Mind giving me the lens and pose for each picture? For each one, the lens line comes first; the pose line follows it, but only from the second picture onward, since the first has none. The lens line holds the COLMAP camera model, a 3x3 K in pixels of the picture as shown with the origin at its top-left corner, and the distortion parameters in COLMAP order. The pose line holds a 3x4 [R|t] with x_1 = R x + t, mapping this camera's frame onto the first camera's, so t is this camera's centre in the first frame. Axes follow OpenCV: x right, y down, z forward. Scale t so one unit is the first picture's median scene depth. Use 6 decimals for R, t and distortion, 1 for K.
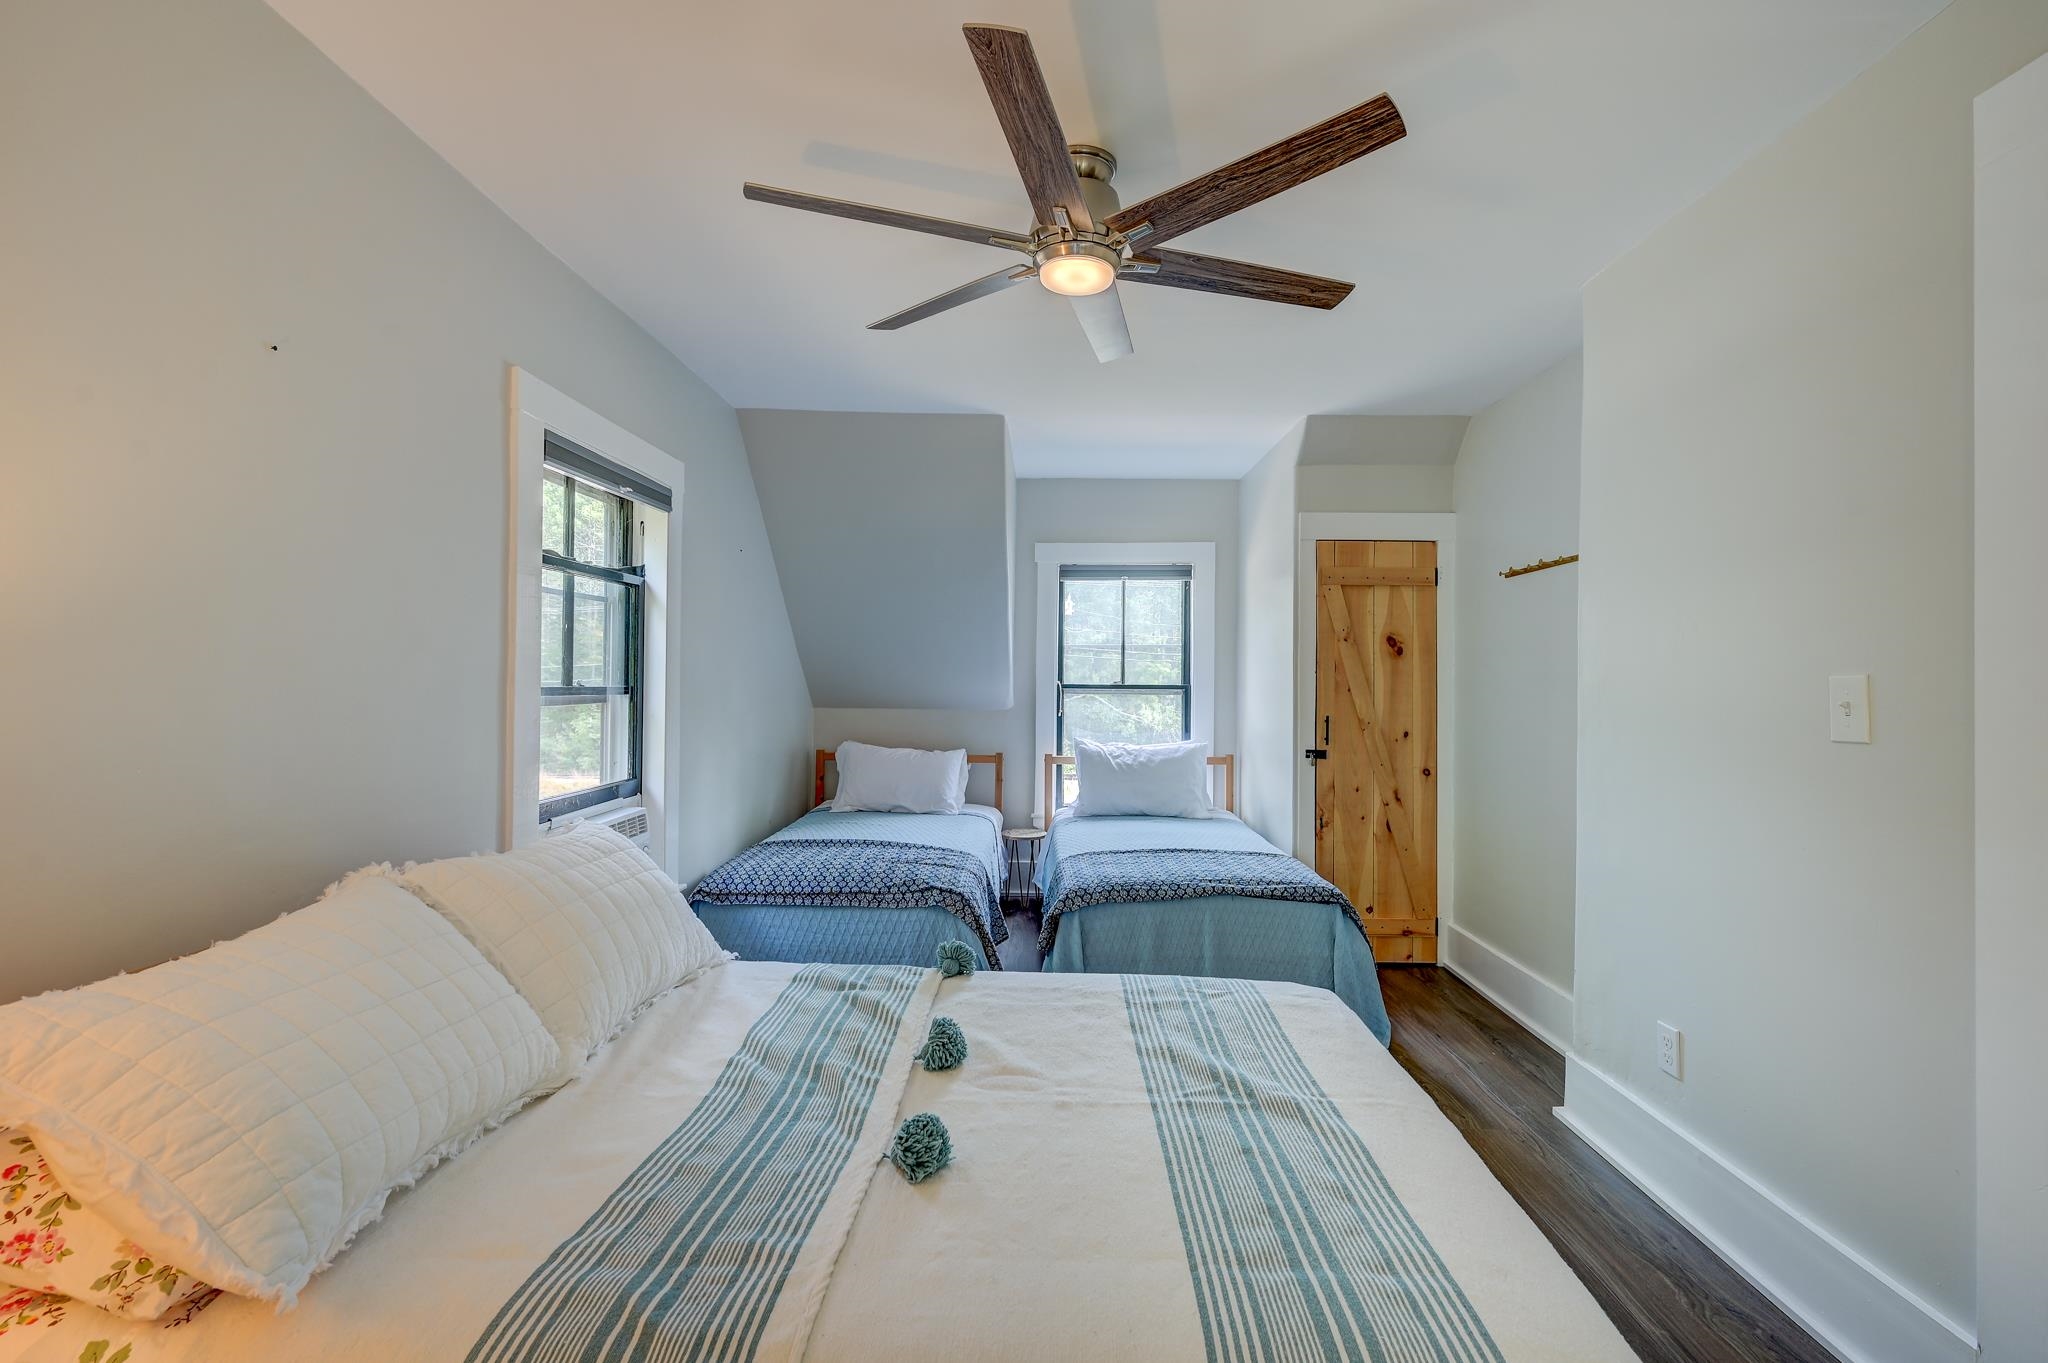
lens RADIAL K [[919.2, 0, 1038.8], [0, 919.2, 667.5], [0, 0, 1]] dist [0.000224, 0.000751]
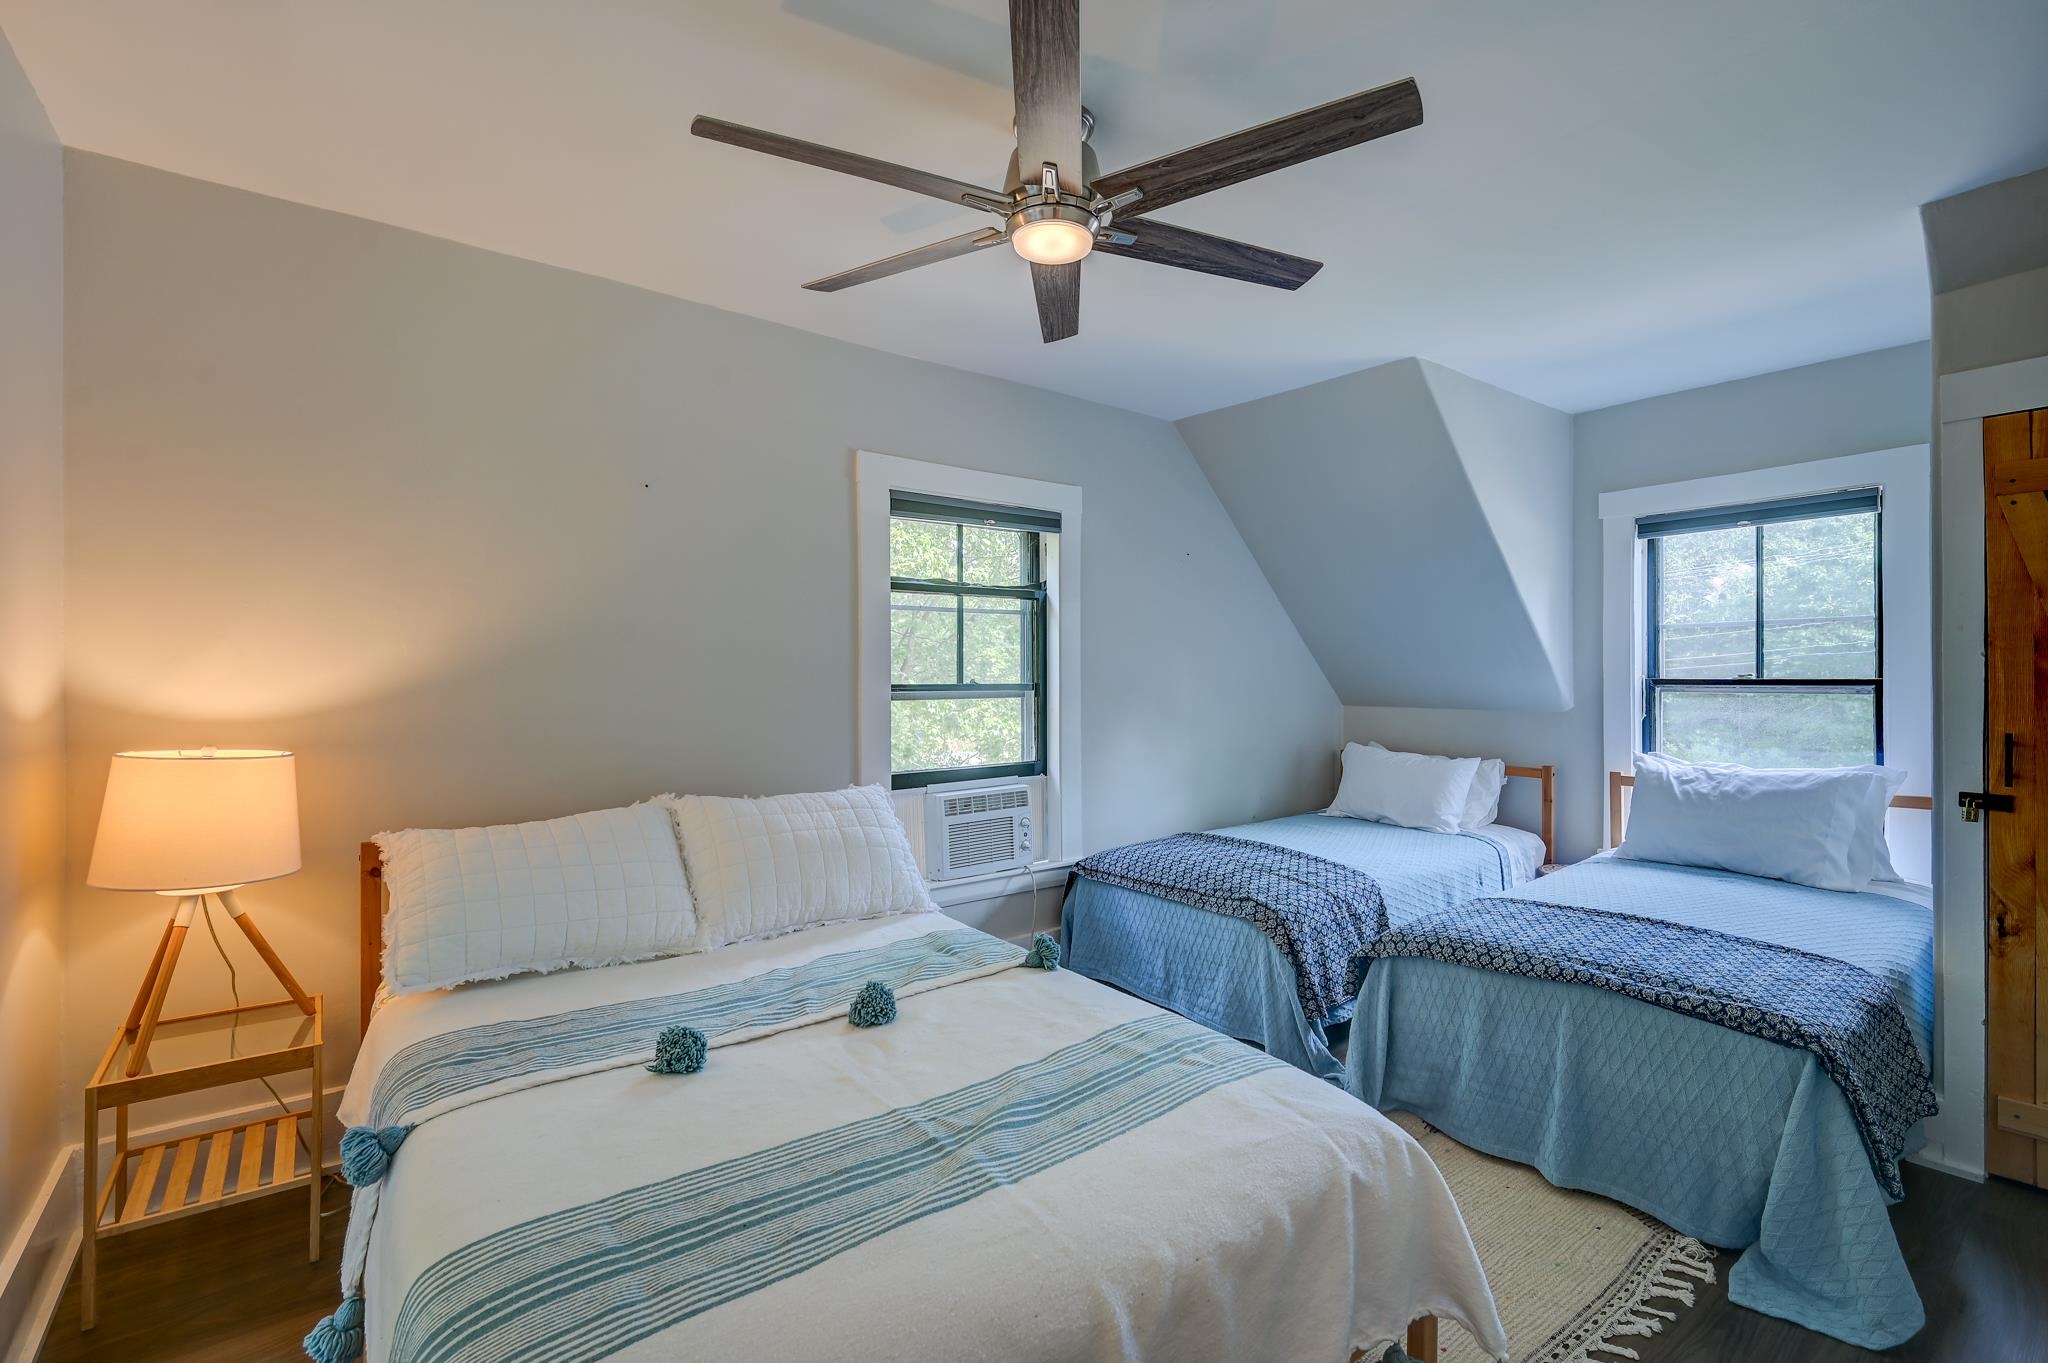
lens RADIAL K [[919.2, 0, 1033.2], [0, 919.2, 678.8], [0, 0, 1]] dist [0.000224, 0.000751]
pose [[0.620761, -0.006924, -0.783969, 0.480332], [0.019617, 0.999785, 0.006704, 0.005701], [0.783754, -0.019541, 0.620764, 0.252669]]
